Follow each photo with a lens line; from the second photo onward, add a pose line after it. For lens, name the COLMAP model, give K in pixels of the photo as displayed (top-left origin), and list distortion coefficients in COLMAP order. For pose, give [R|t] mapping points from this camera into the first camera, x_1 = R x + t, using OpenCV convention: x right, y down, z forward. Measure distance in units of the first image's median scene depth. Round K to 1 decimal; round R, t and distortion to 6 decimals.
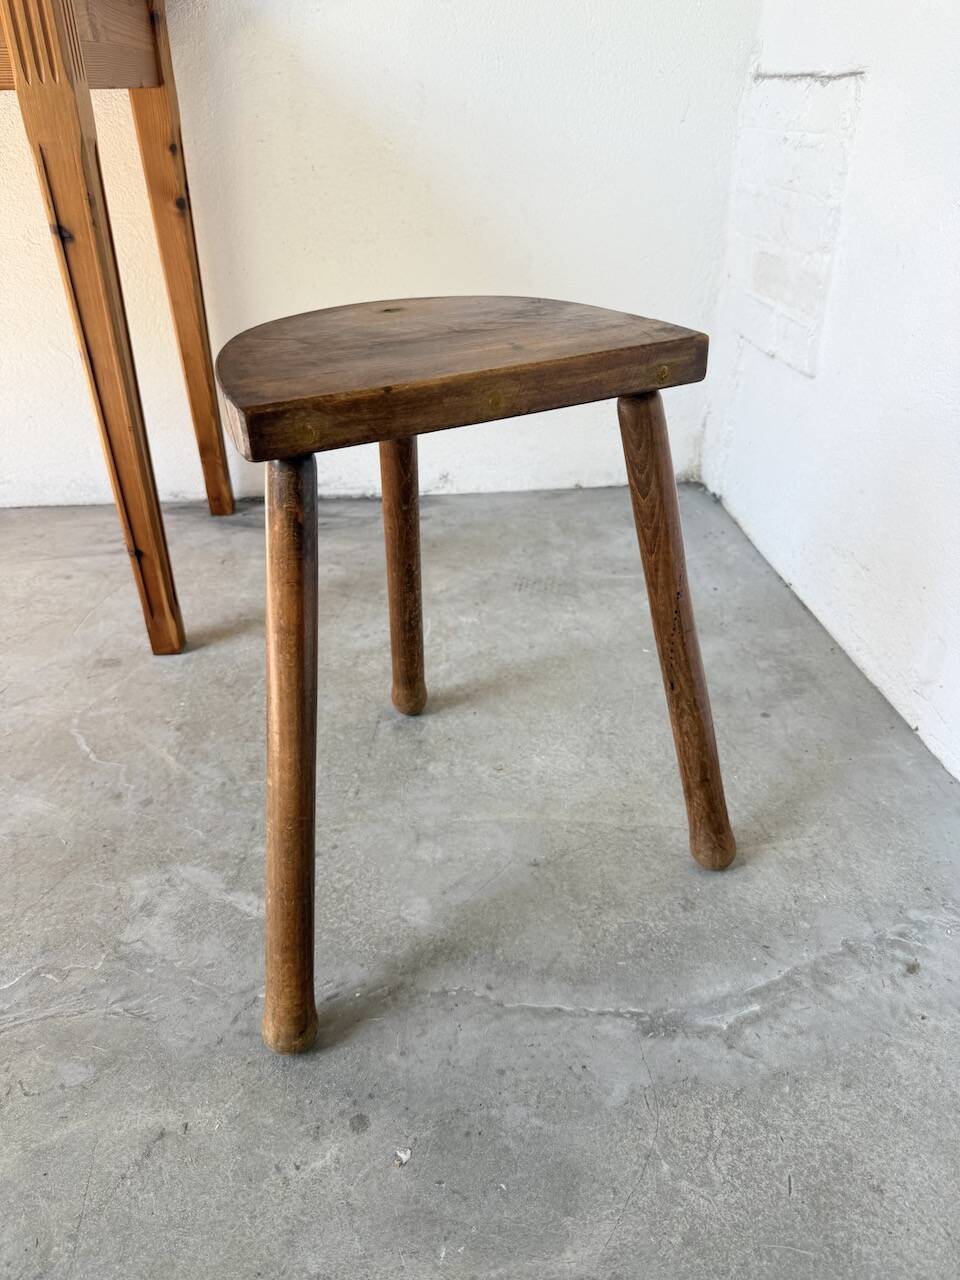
lens RADIAL K [[920.3, 0, 479.6], [0, 920.3, 632.4], [0, 0, 1]] dist [0.003856, -0.019165]
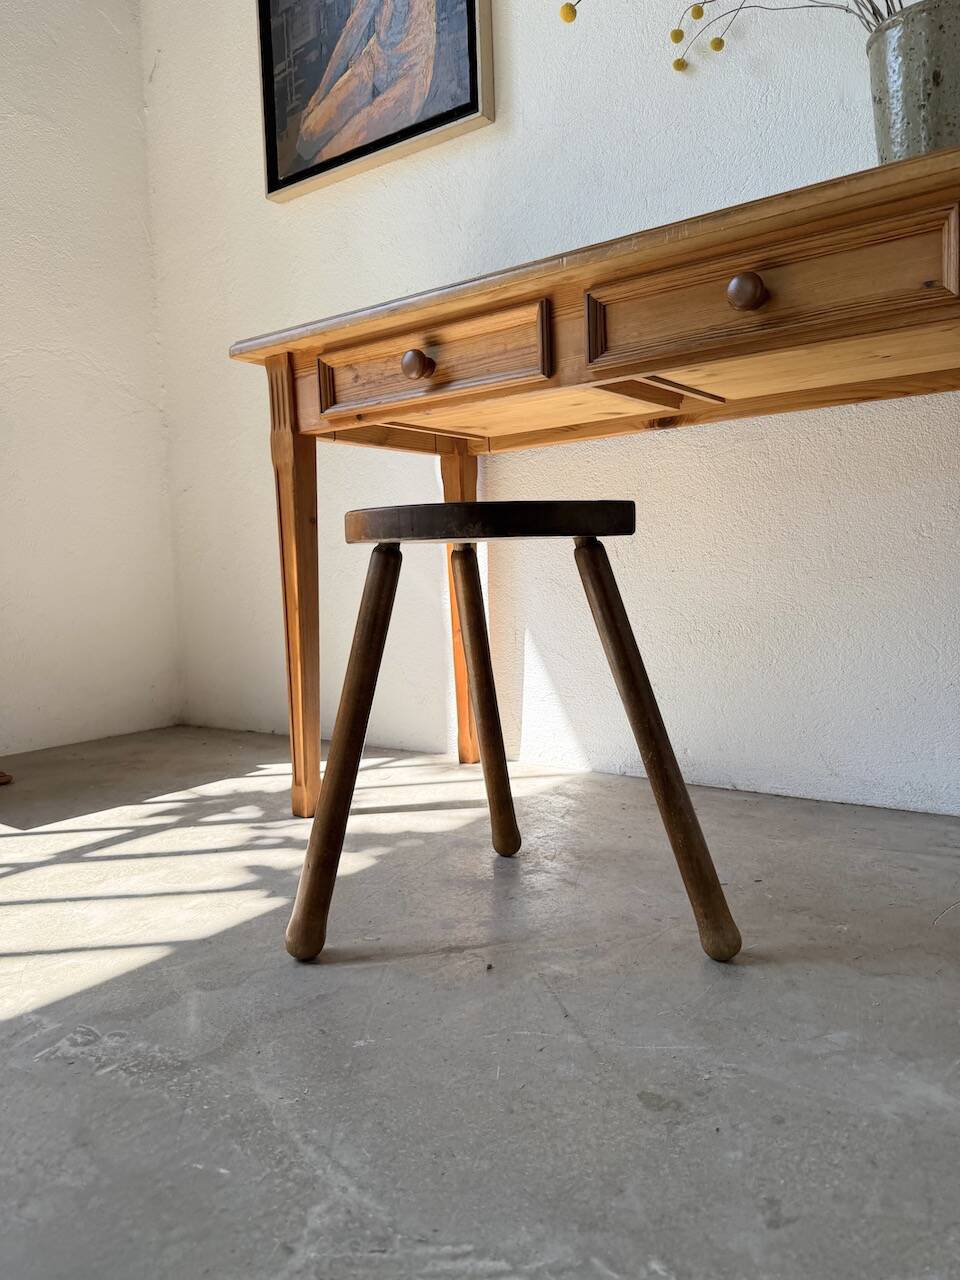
lens RADIAL K [[920.3, 0, 469.9], [0, 920.3, 642.1], [0, 0, 1]] dist [0.003856, -0.019165]
pose [[0.743337, 0.024824, -0.668457, -0.314024], [-0.304327, 0.902451, -0.304904, 0.226378], [0.595681, 0.430076, 0.678380, 0.143139]]
